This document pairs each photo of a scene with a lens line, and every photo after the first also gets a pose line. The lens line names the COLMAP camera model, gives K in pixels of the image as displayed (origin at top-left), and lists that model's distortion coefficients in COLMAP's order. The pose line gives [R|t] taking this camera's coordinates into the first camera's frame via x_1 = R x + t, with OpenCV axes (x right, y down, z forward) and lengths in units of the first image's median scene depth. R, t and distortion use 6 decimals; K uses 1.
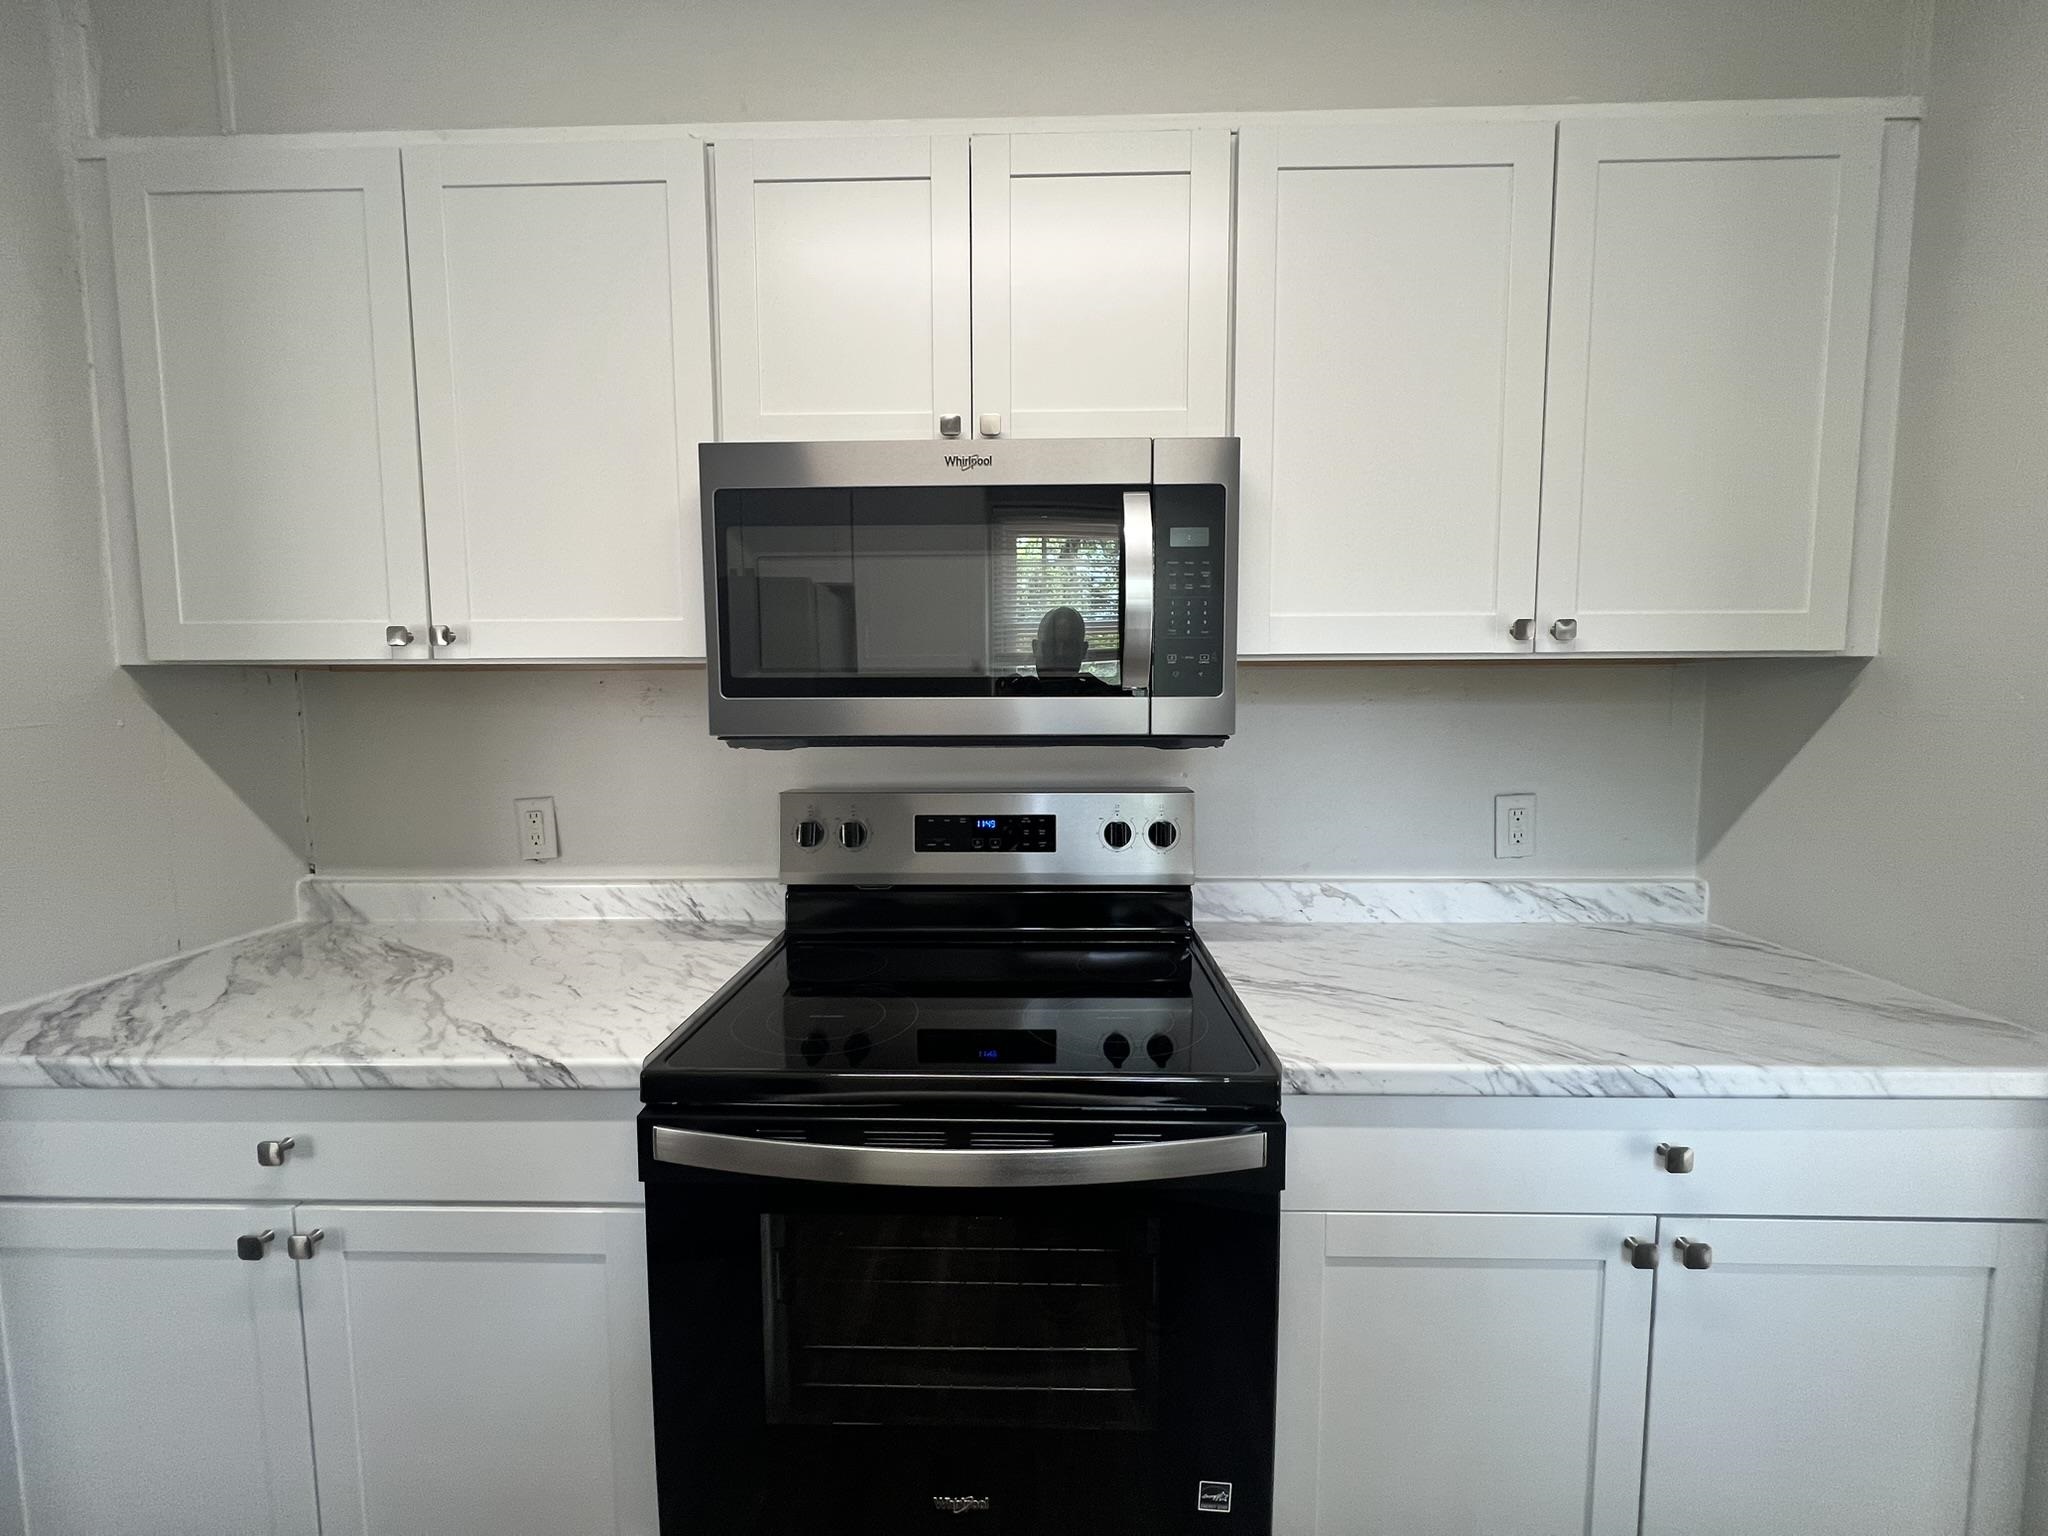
lens RADIAL K [[827.5, 0, 1026.3], [0, 827.5, 758.8], [0, 0, 1]] dist [-0.000060, 0.001161]
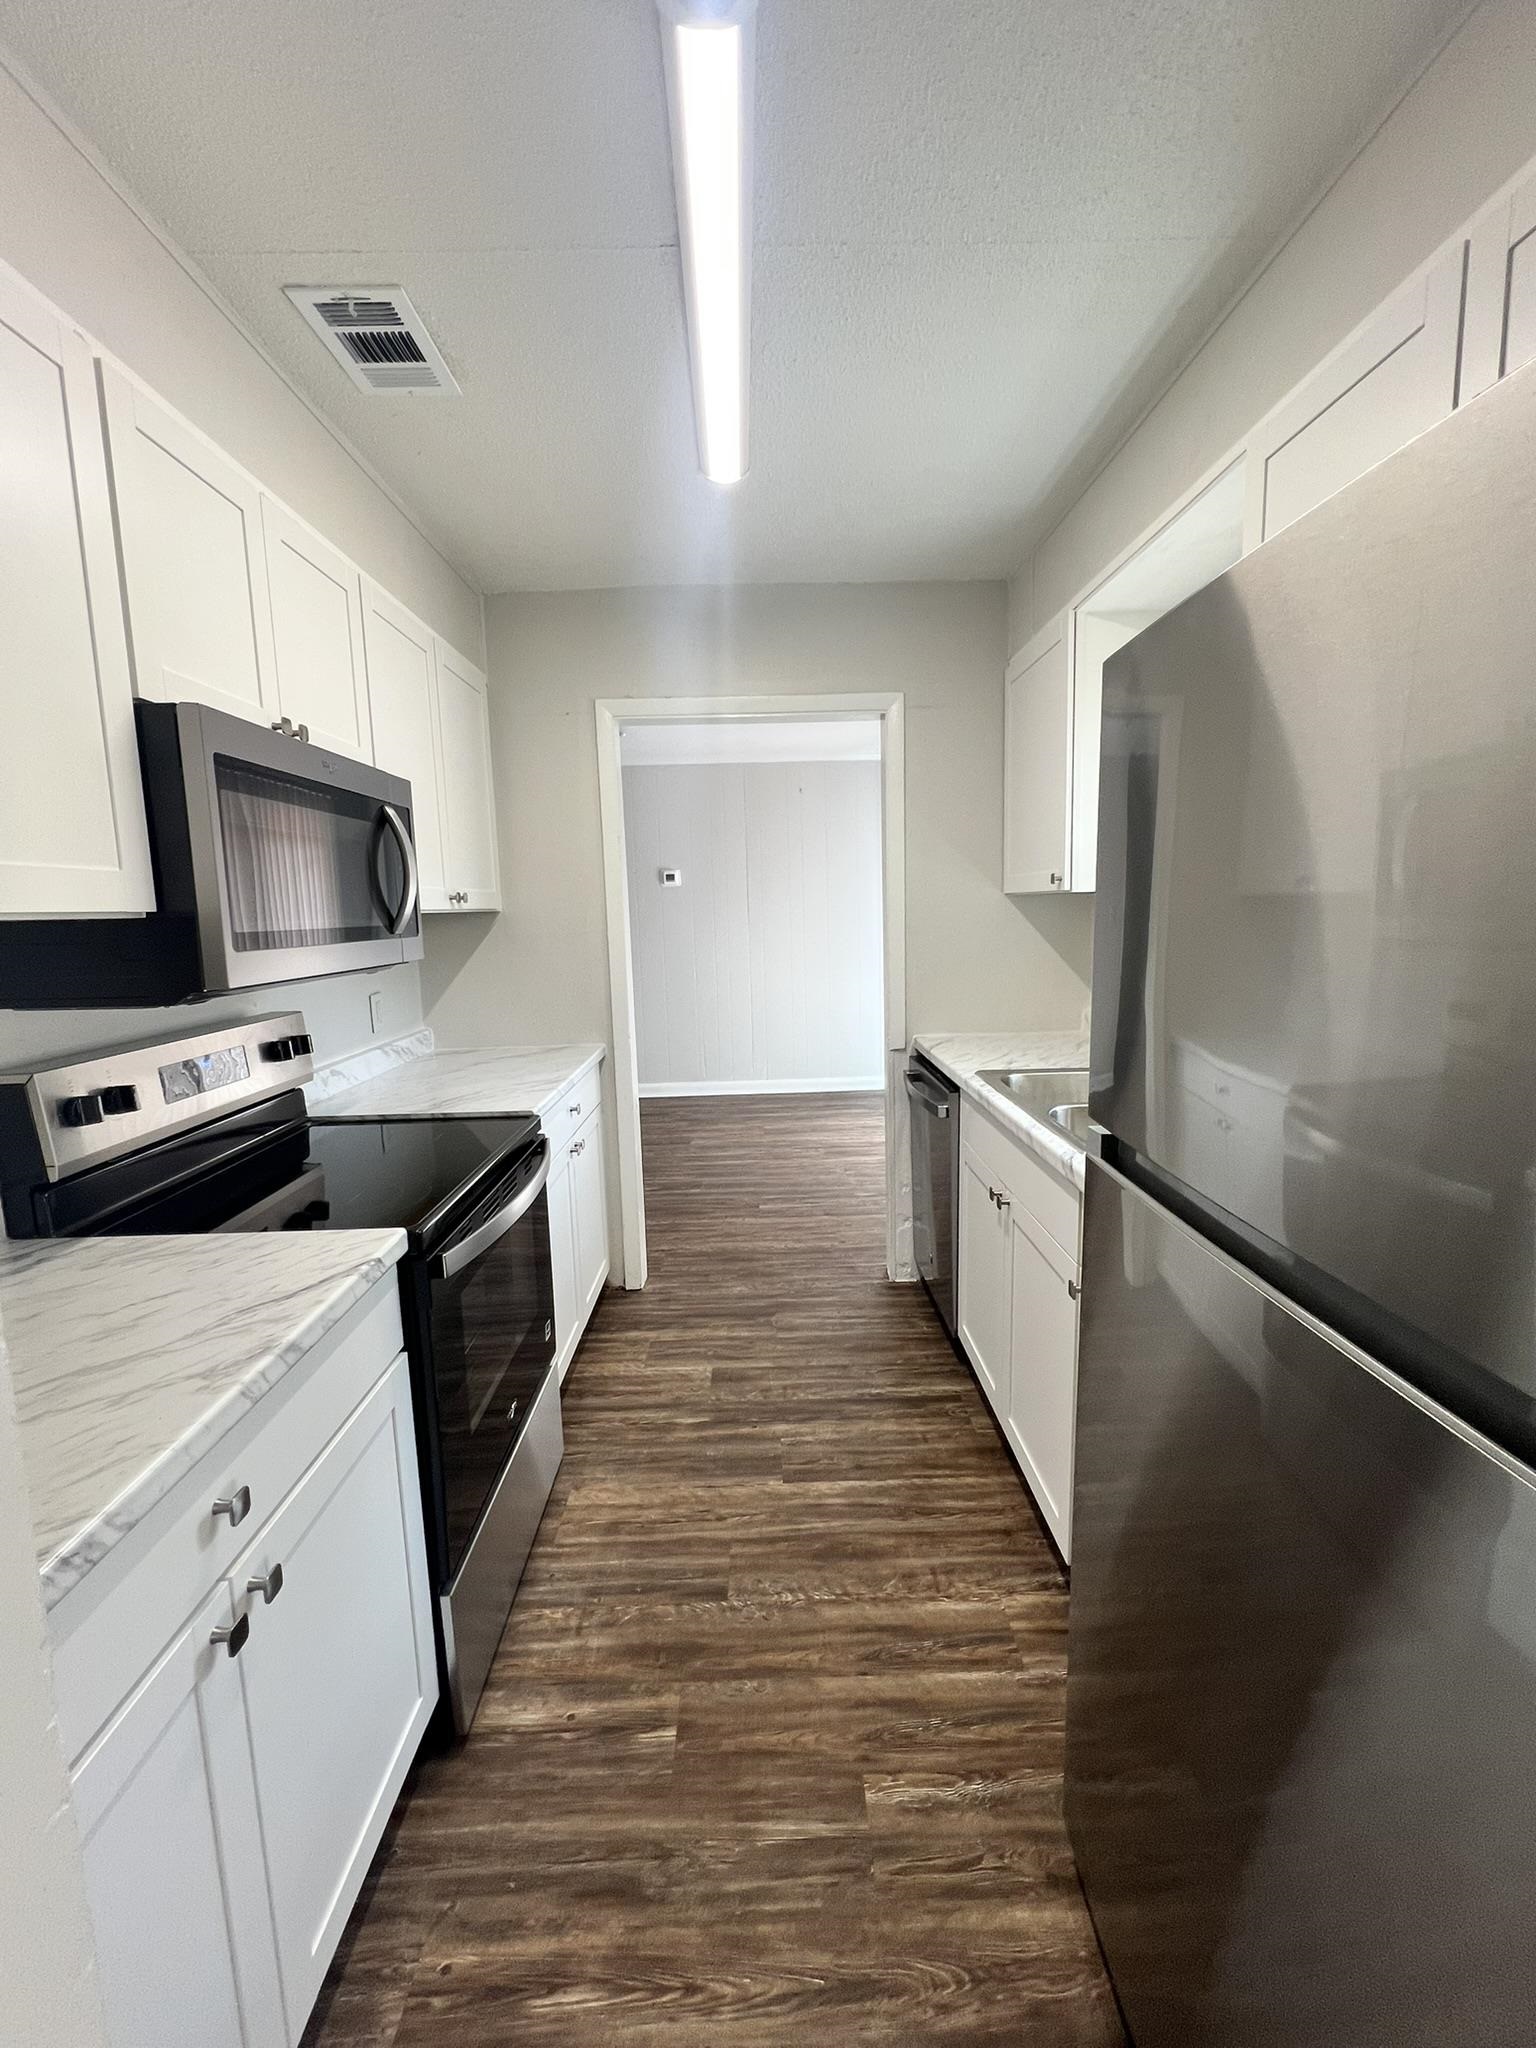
lens RADIAL K [[827.5, 0, 774.3], [0, 827.5, 1034.2], [0, 0, 1]] dist [-0.000060, 0.001161]
pose [[-0.050419, -0.145225, 0.988113, -1.552520], [0.098790, 0.983794, 0.149631, -0.065560], [-0.993830, 0.105160, -0.035255, 0.392372]]
